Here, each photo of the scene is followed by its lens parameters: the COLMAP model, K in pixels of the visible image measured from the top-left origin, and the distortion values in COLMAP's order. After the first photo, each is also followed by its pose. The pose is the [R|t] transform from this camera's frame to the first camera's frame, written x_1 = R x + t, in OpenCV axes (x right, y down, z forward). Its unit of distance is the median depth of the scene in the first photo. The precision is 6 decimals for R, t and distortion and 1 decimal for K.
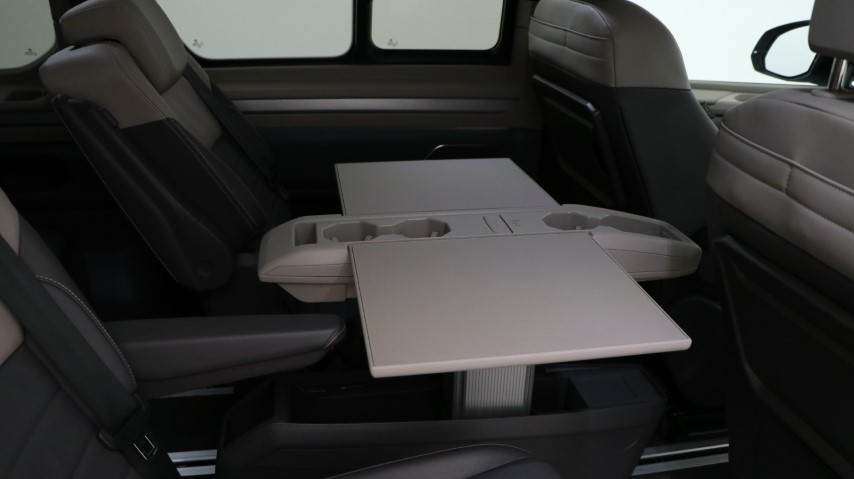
lens RADIAL K [[701.0, 0, 427.5], [0, 701.0, 235.7], [0, 0, 1]] dist [-0.149854, 0.053765]
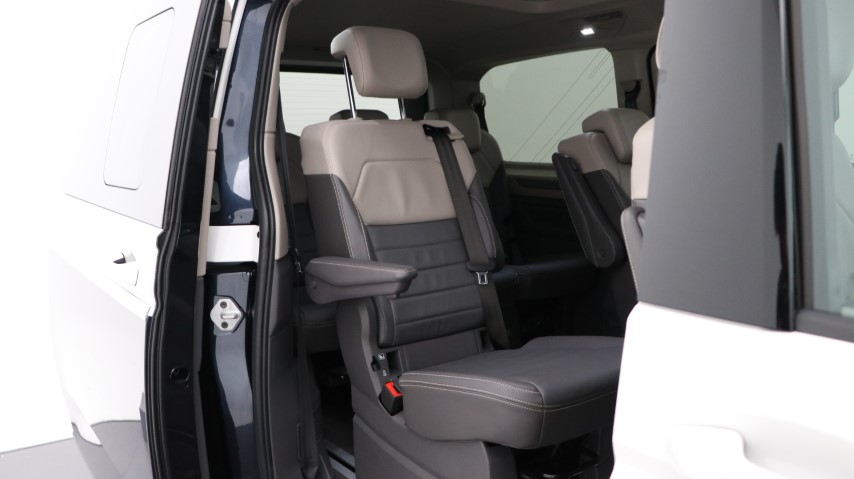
lens RADIAL K [[701.0, 0, 423.5], [0, 701.0, 239.4], [0, 0, 1]] dist [-0.149854, 0.053765]
pose [[0.463190, 0.089969, -0.881681, 0.903500], [-0.312100, 0.947665, -0.067259, 0.242115], [0.829487, 0.306326, 0.467028, -0.178753]]
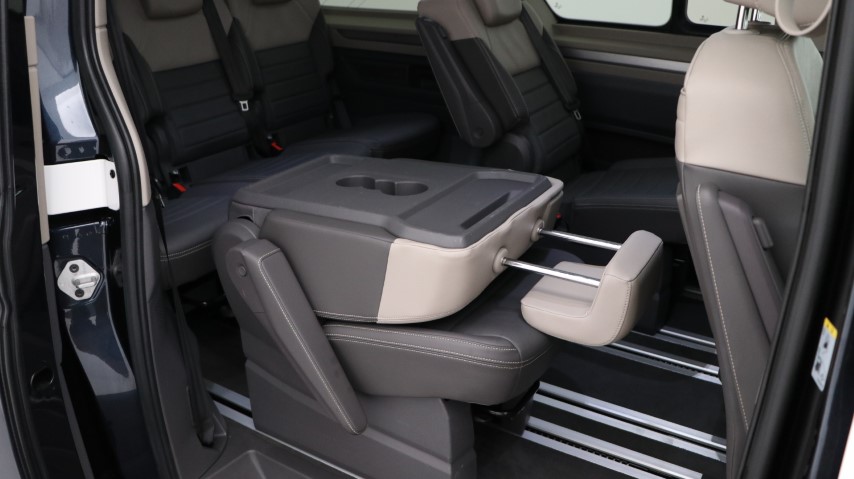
lens RADIAL K [[701.0, 0, 424.9], [0, 701.0, 243.9], [0, 0, 1]] dist [-0.149854, 0.053765]
pose [[0.748708, 0.248811, -0.614434, 0.572002], [-0.240043, 0.965745, 0.098572, 0.147165], [0.617912, 0.073689, 0.782786, -0.285431]]
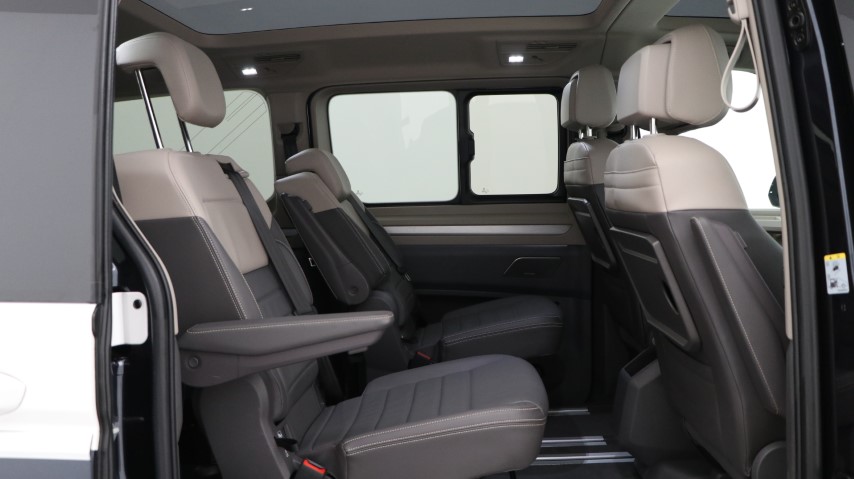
lens RADIAL K [[701.0, 0, 425.9], [0, 701.0, 235.1], [0, 0, 1]] dist [-0.149854, 0.053765]
pose [[0.971536, -0.035367, -0.234235, 0.246967], [-0.039995, 0.950109, -0.309343, 0.404659], [0.233490, 0.309906, 0.921651, -0.563551]]
